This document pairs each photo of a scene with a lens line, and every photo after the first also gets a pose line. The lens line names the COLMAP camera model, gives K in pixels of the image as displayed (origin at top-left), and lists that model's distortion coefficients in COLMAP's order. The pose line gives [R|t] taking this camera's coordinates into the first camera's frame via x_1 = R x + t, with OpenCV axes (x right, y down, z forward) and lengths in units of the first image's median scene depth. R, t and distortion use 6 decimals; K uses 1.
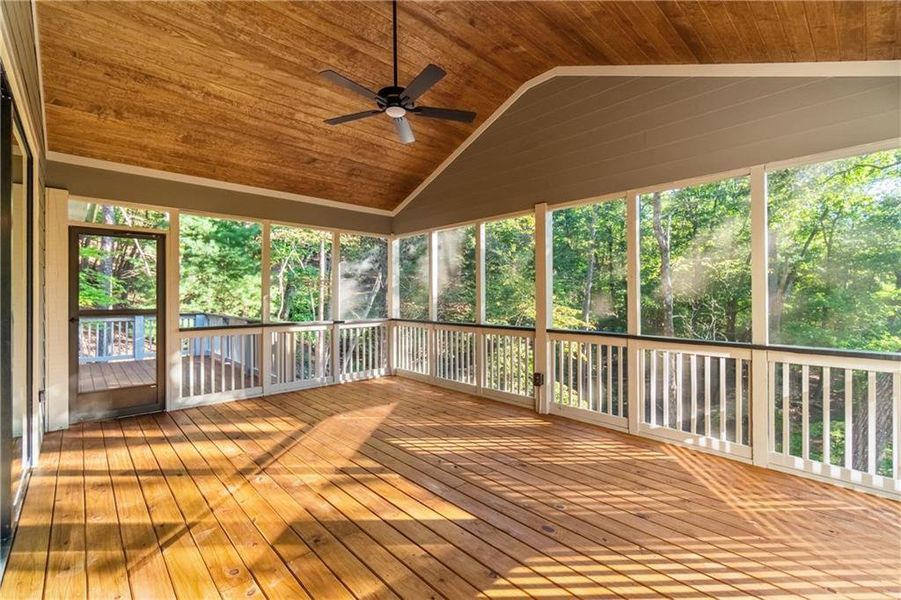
lens RADIAL K [[393.9, 0, 449.4], [0, 393.9, 298.0], [0, 0, 1]] dist [-0.001616, 0.000040]
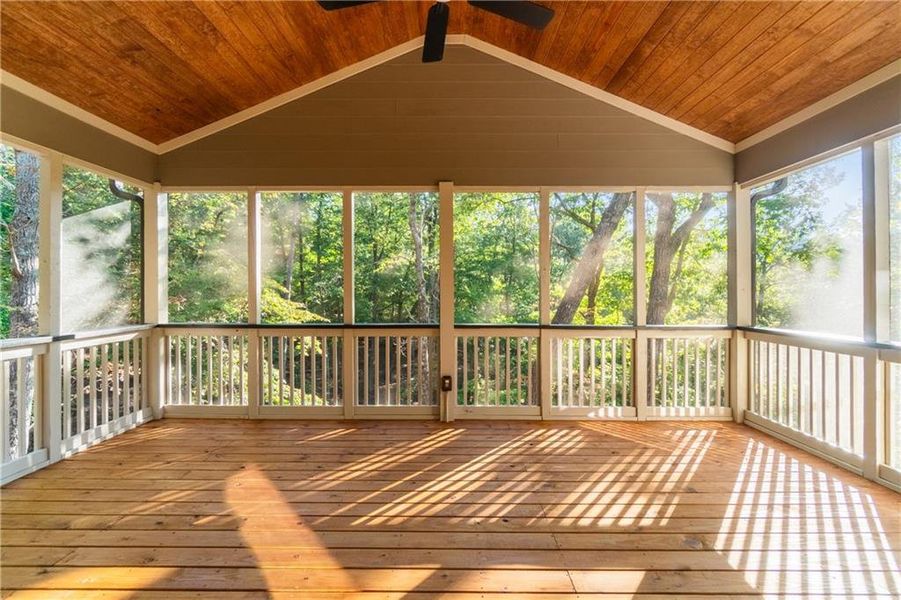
lens RADIAL K [[393.9, 0, 450.3], [0, 393.9, 292.1], [0, 0, 1]] dist [-0.001616, 0.000040]
pose [[0.691508, -0.005799, 0.722346, -0.299532], [-0.000131, 0.999967, 0.008153, -0.001959], [-0.722369, -0.005732, 0.691484, 0.291734]]
